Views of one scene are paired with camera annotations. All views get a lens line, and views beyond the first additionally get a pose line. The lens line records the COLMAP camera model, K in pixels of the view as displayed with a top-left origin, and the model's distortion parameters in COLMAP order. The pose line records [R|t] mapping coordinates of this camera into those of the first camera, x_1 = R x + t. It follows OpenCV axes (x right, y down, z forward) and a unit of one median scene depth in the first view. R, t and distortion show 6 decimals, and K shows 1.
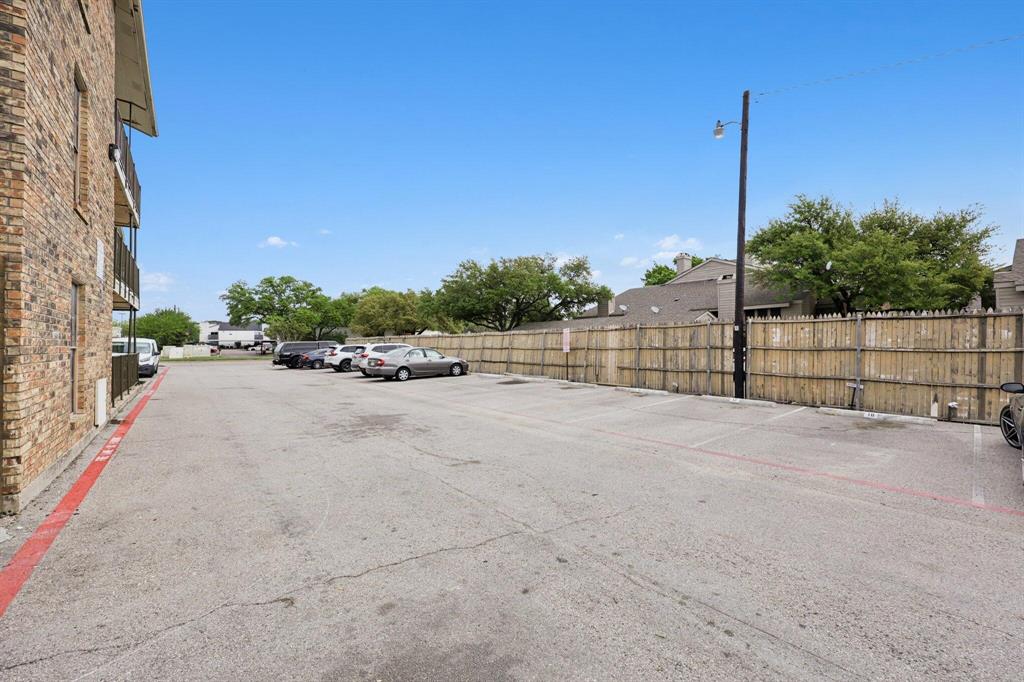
lens RADIAL K [[415.9, 0, 511.4], [0, 415.9, 341.3], [0, 0, 1]] dist [0.003661, 0.000537]
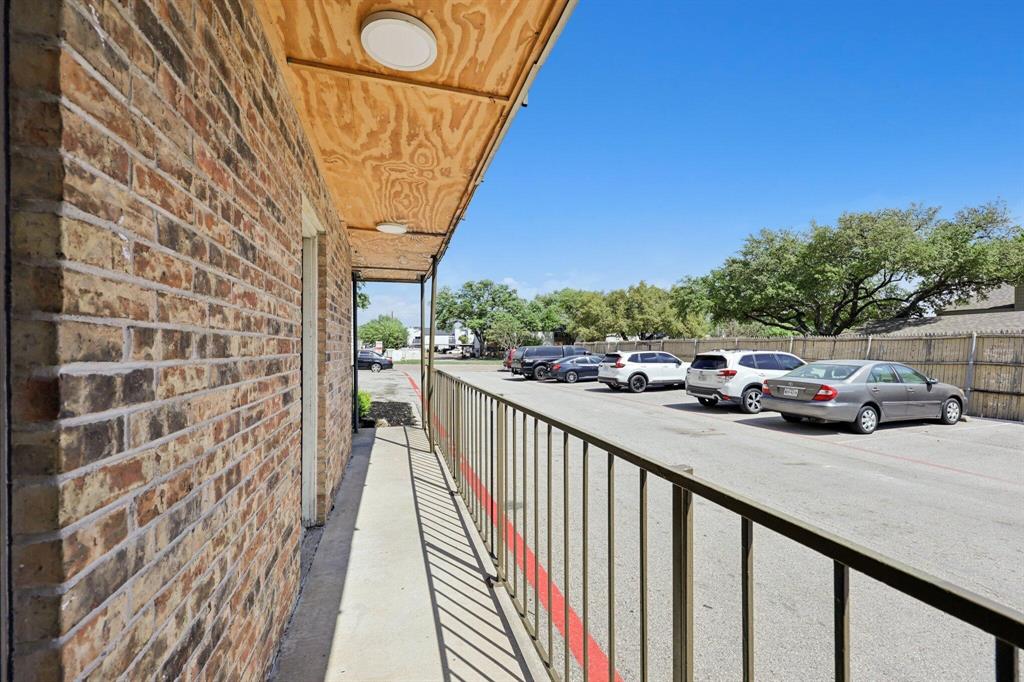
lens RADIAL K [[415.9, 0, 513.8], [0, 415.9, 339.5], [0, 0, 1]] dist [0.003661, 0.000537]
pose [[0.935550, 0.005690, -0.353147, -0.138976], [-0.011844, 0.999813, -0.015266, 0.000053], [0.352995, 0.018464, 0.935443, 0.112539]]
